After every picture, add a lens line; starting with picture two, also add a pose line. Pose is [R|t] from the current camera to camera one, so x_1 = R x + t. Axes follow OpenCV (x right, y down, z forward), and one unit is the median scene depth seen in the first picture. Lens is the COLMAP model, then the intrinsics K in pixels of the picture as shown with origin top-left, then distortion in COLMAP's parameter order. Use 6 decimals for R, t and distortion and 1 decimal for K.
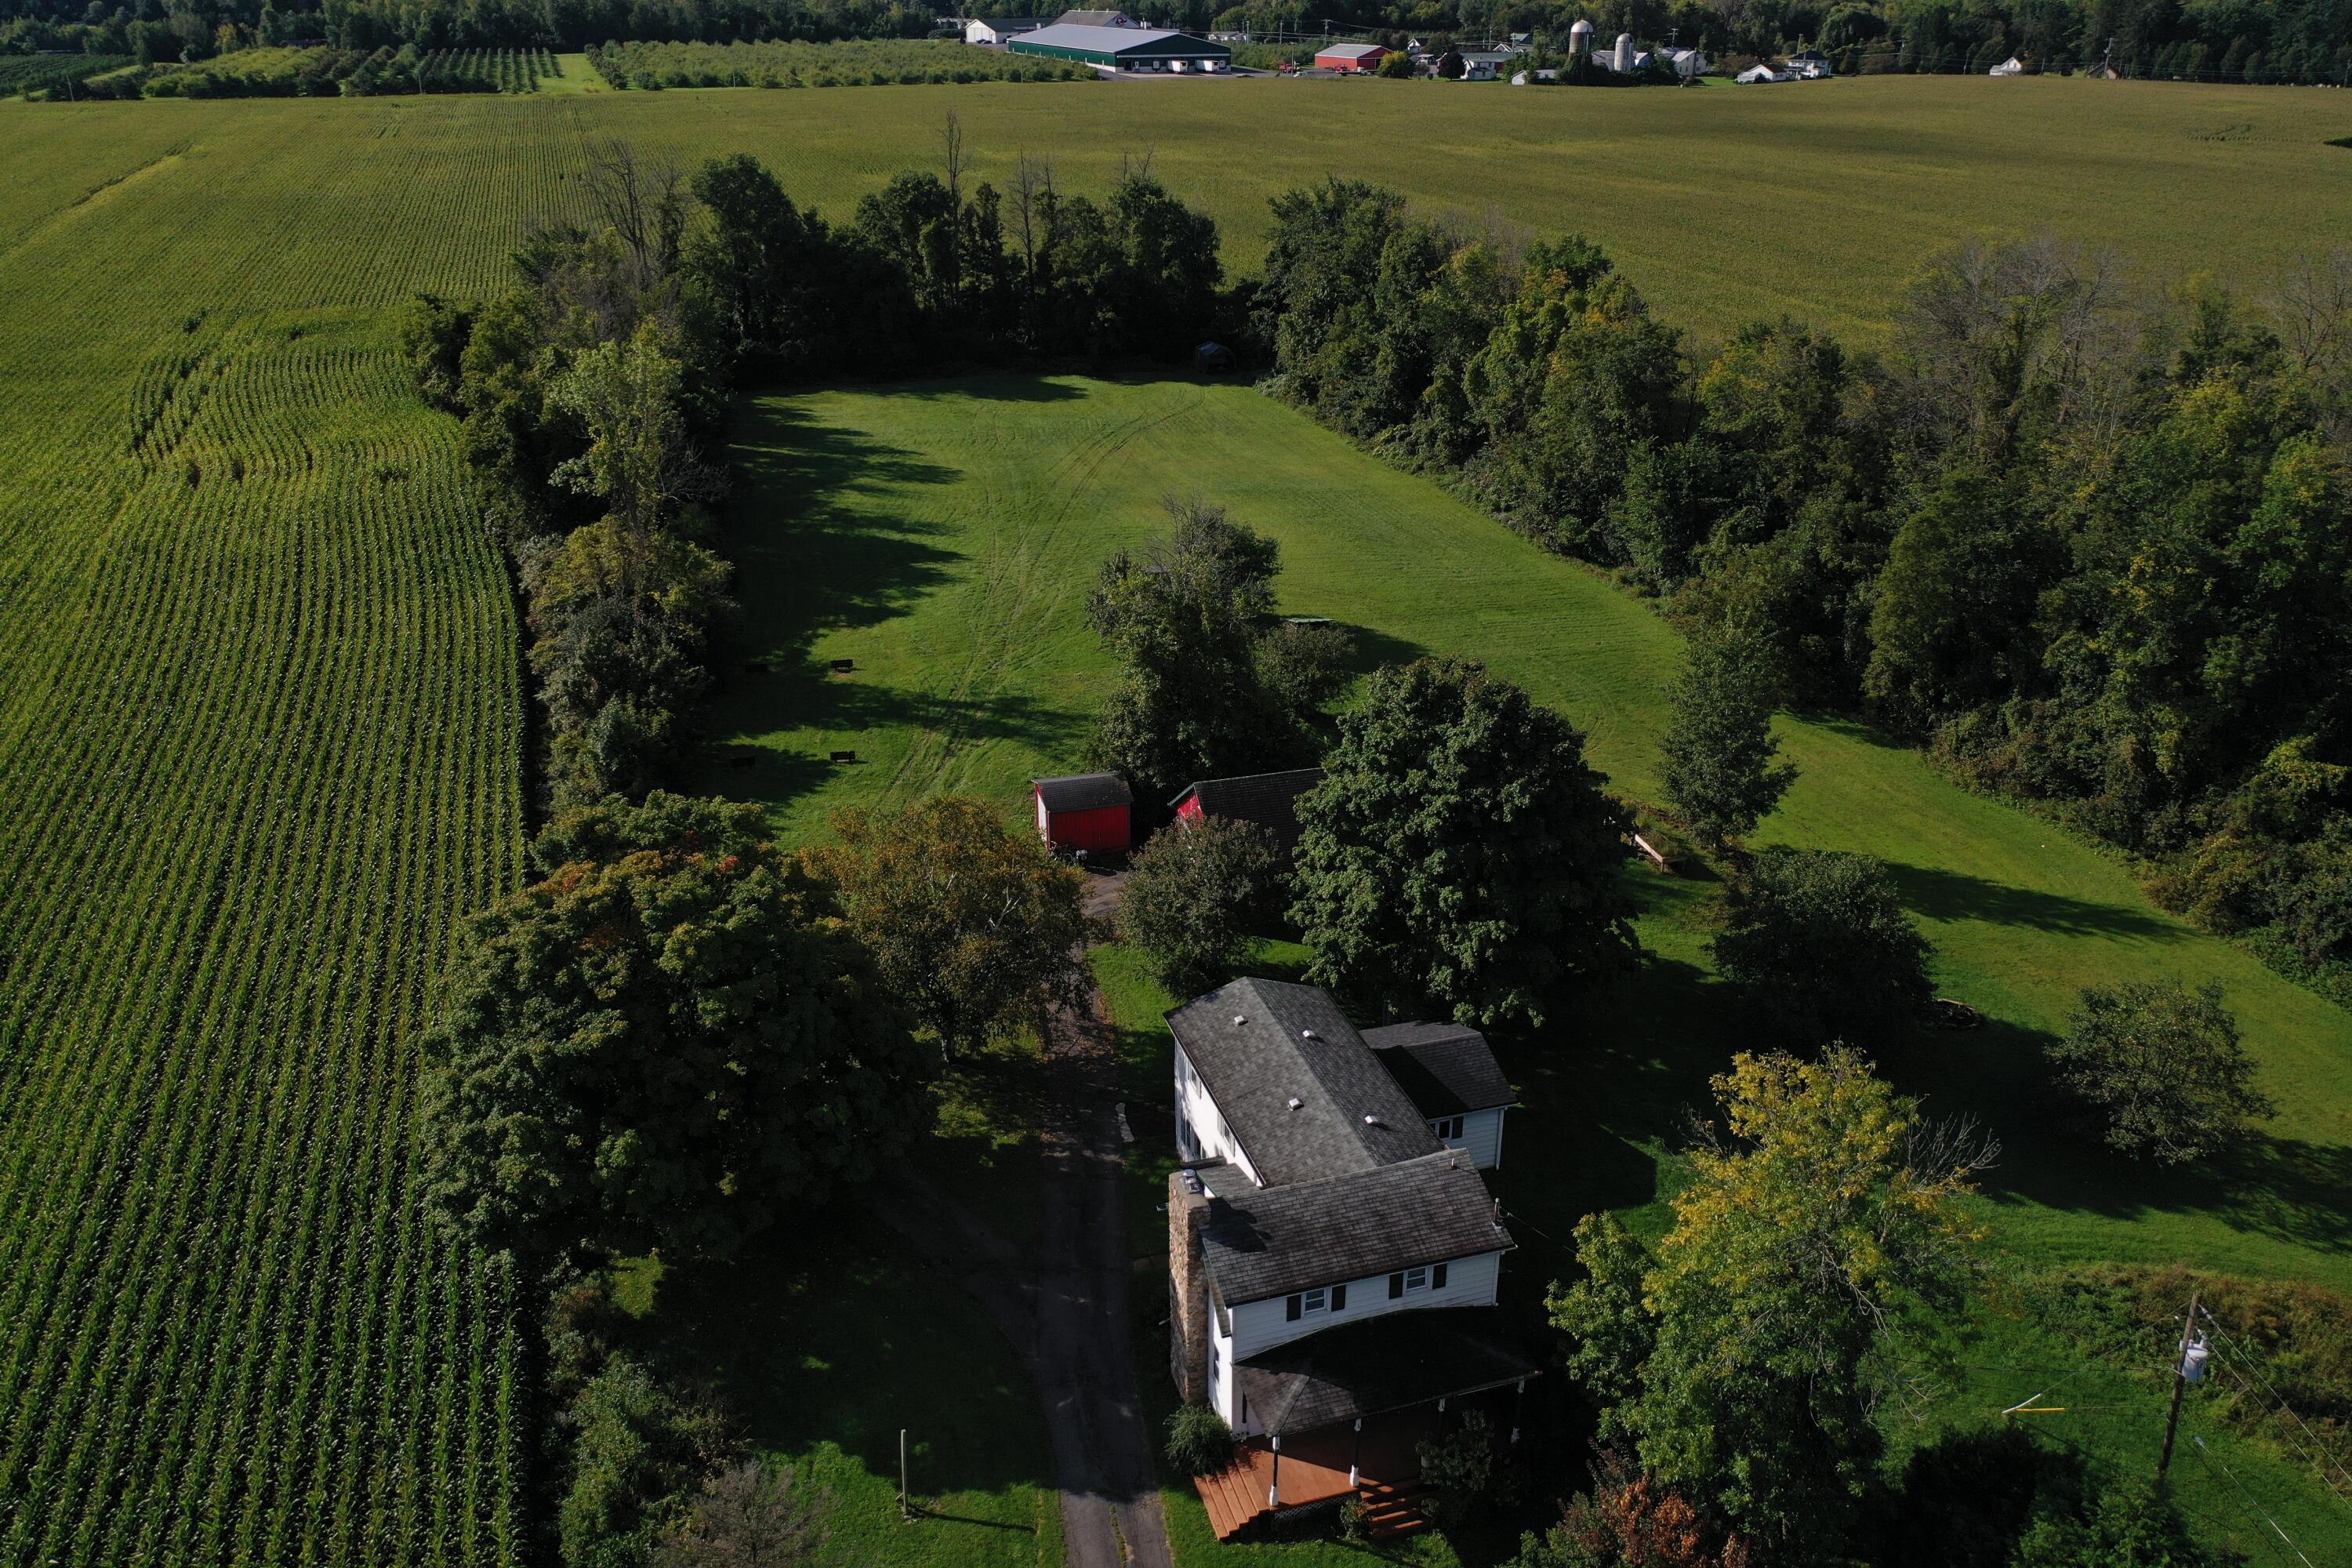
lens RADIAL K [[1835.5, 0, 1176.5], [0, 1835.5, 796.3], [0, 0, 1]] dist [0.002058, 0.006169]
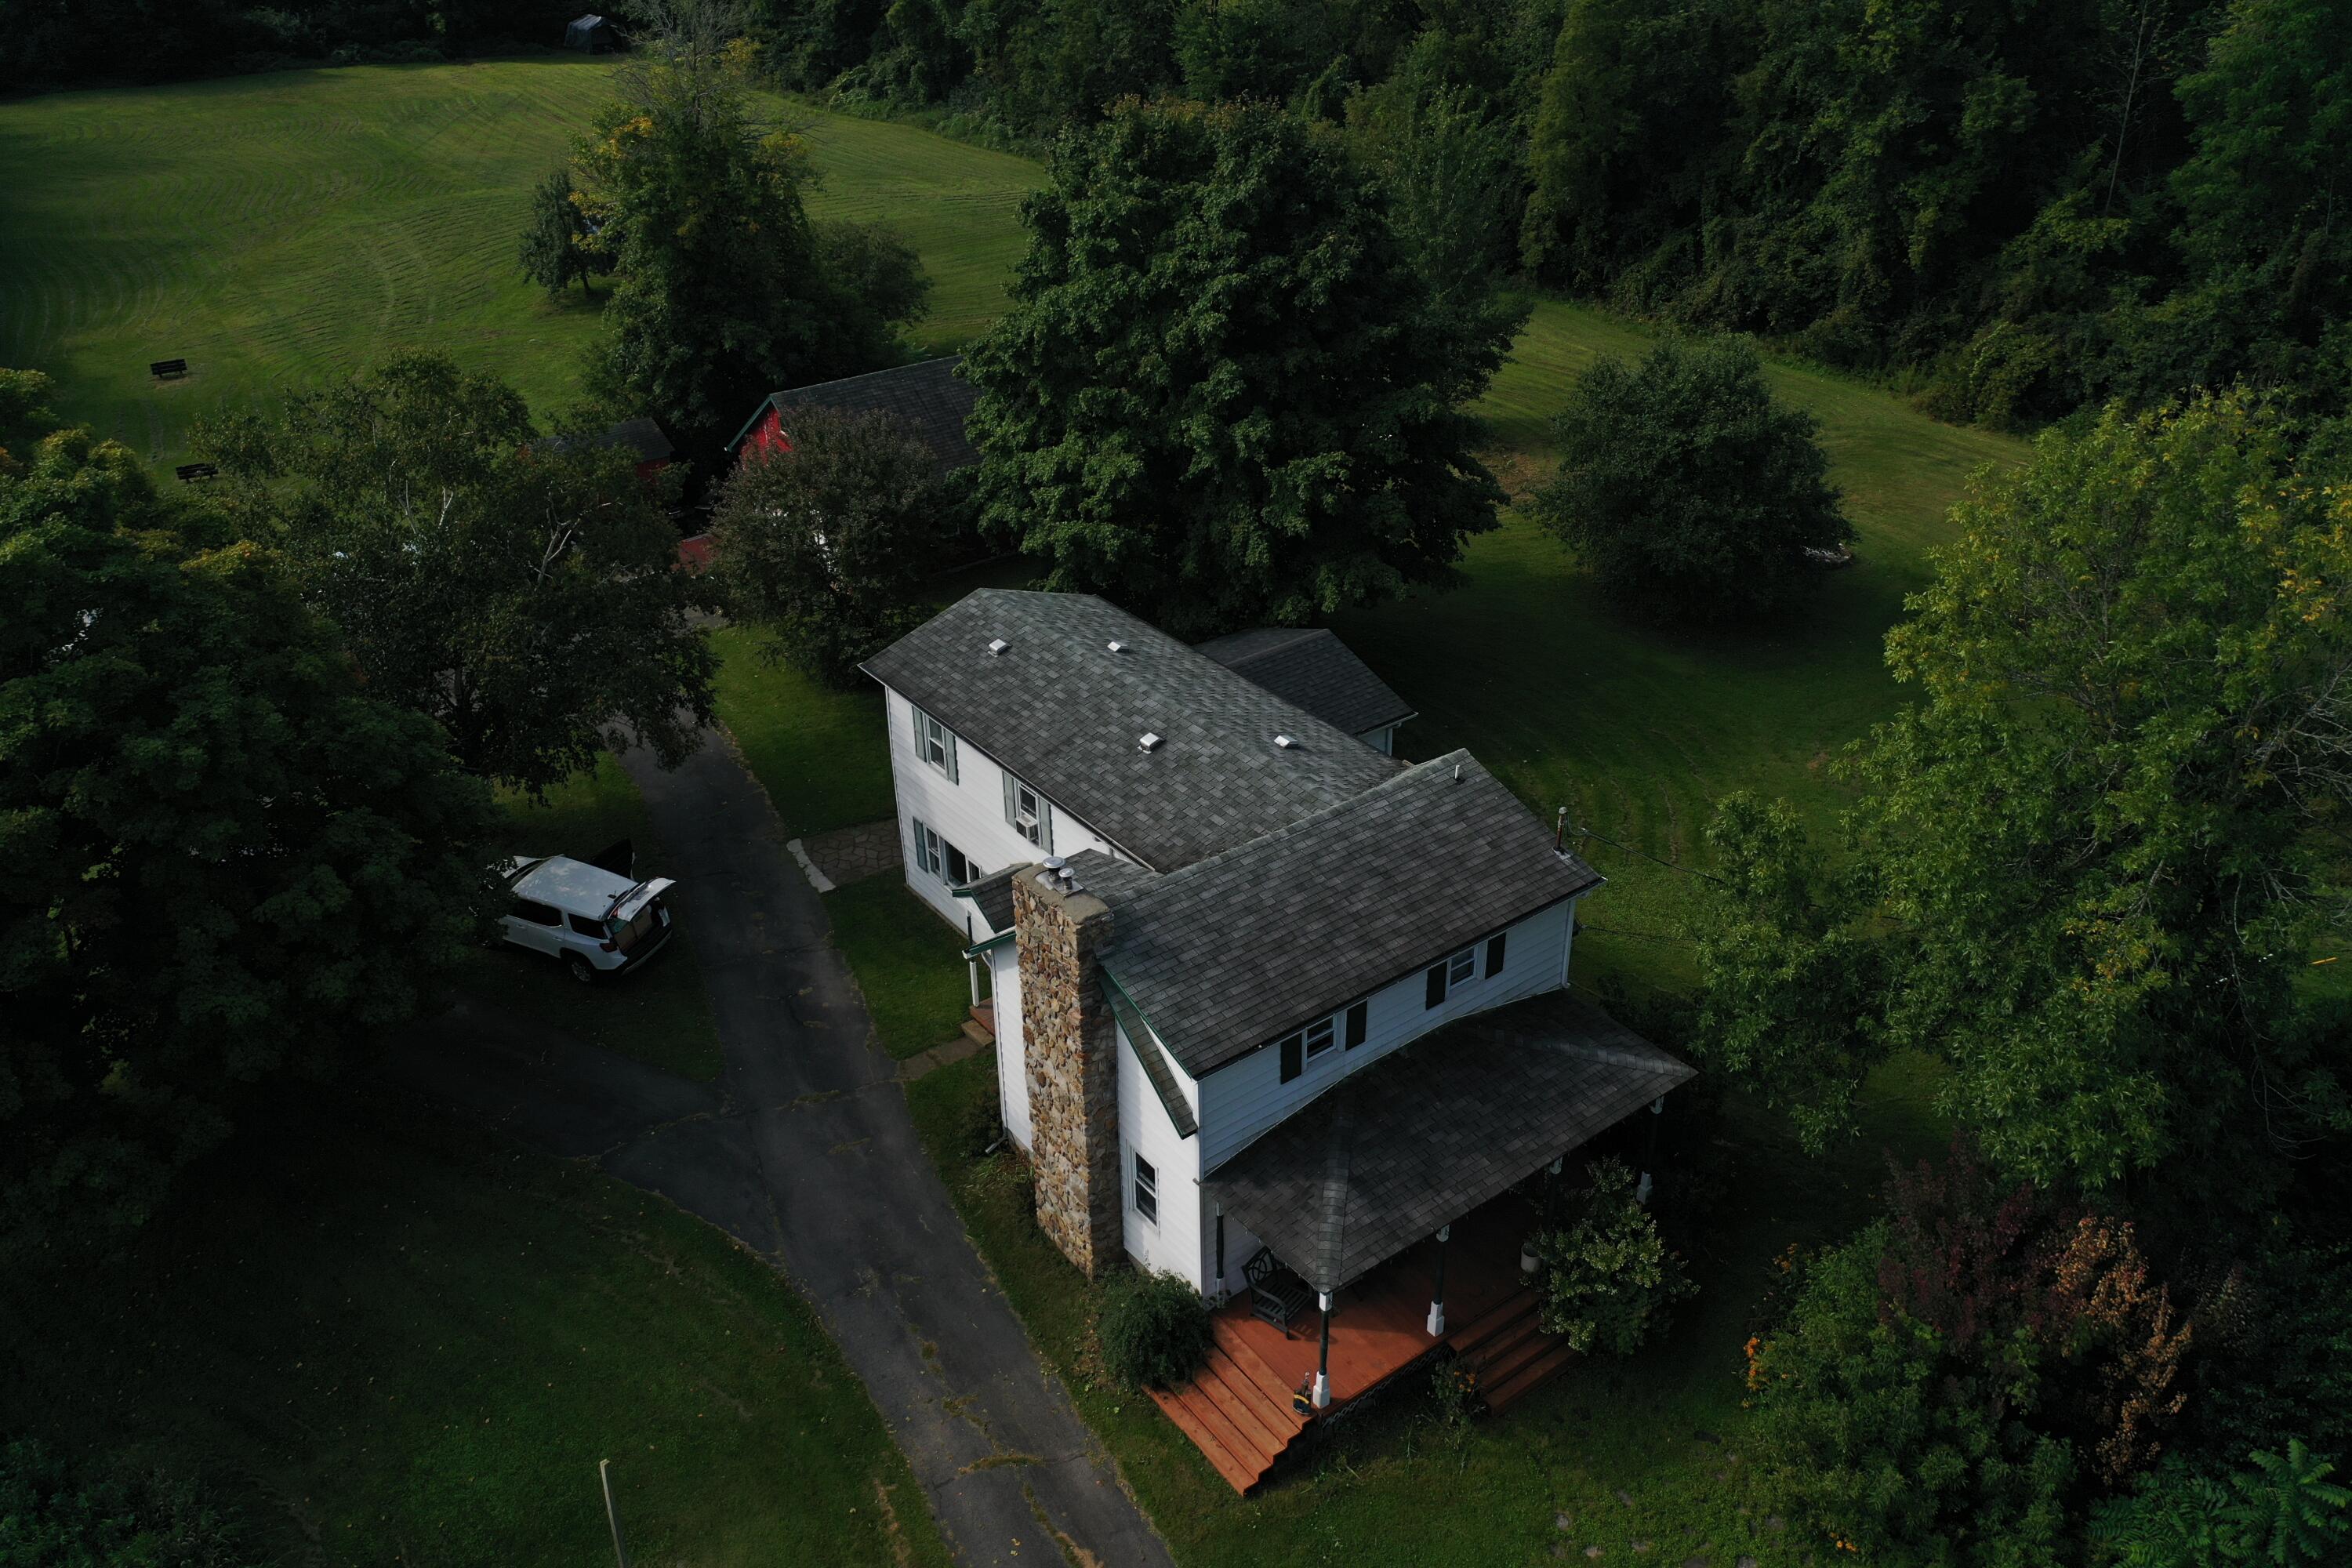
lens RADIAL K [[1835.5, 0, 1172.6], [0, 1835.5, 788.2], [0, 0, 1]] dist [0.002058, 0.006169]
pose [[0.942776, -0.173892, 0.284491, -0.058166], [0.146285, 0.982449, 0.115736, 0.067062], [-0.299623, -0.067497, 0.951667, 0.253331]]
